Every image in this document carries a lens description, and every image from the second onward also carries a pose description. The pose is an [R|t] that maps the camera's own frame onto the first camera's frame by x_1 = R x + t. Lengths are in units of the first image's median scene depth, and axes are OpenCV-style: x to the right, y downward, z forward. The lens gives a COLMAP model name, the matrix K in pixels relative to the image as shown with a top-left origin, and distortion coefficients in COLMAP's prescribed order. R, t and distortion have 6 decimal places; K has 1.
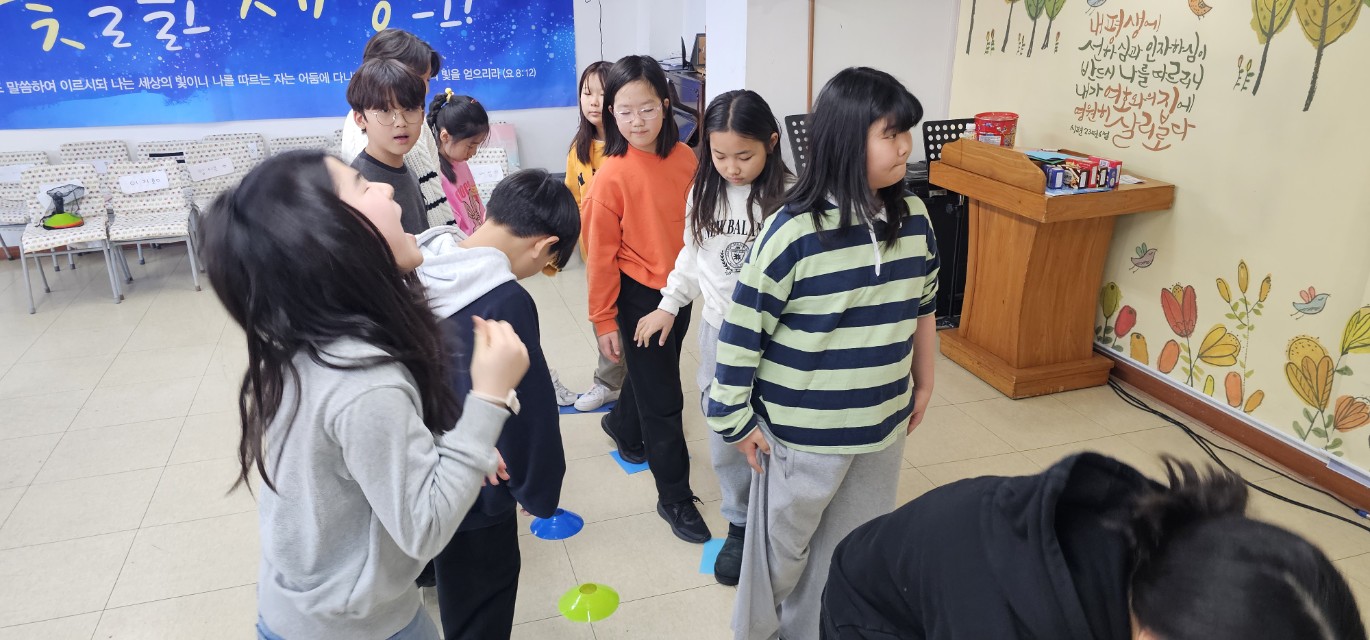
lens RADIAL K [[914.2, 0, 676.5], [0, 914.2, 308.6], [0, 0, 1]] dist [-0.004811, 0.003702]
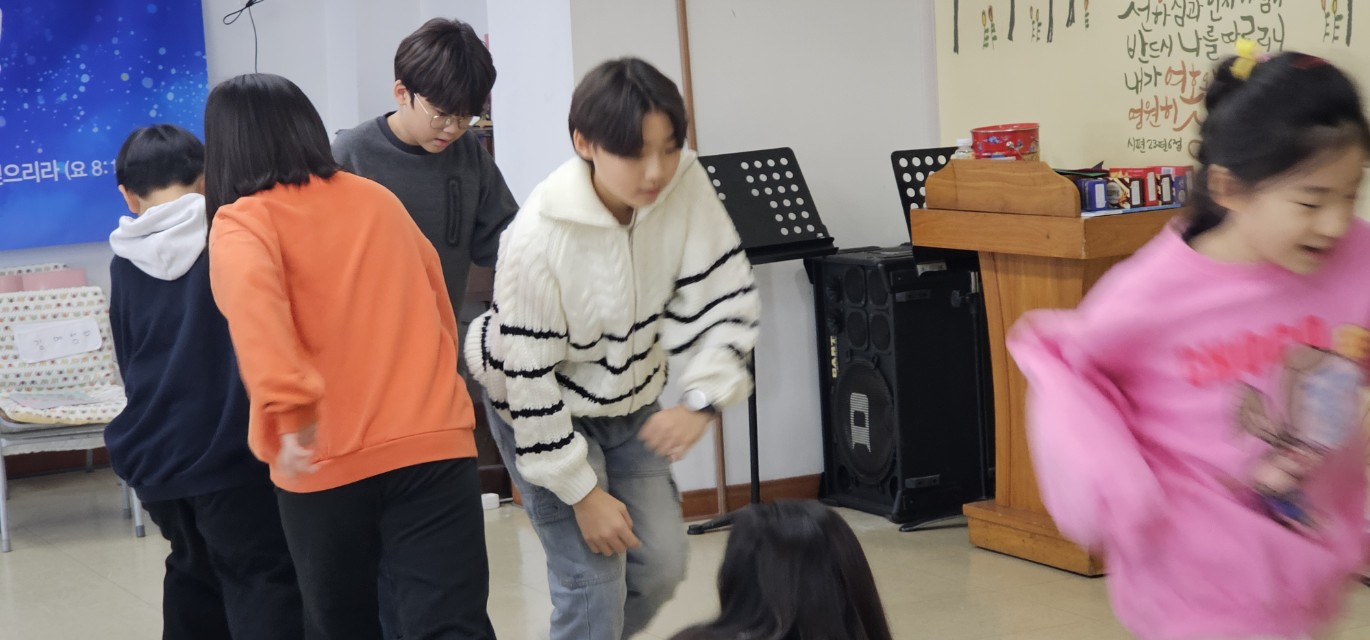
lens RADIAL K [[2490.8, 0, 686.1], [0, 2490.8, 322.8], [0, 0, 1]] dist [0.122872, 0.000000]
pose [[0.984973, -0.068519, 0.158537, -0.142779], [0.103146, 0.969630, -0.221764, 0.277768], [-0.138527, 0.234784, 0.962126, -0.580728]]
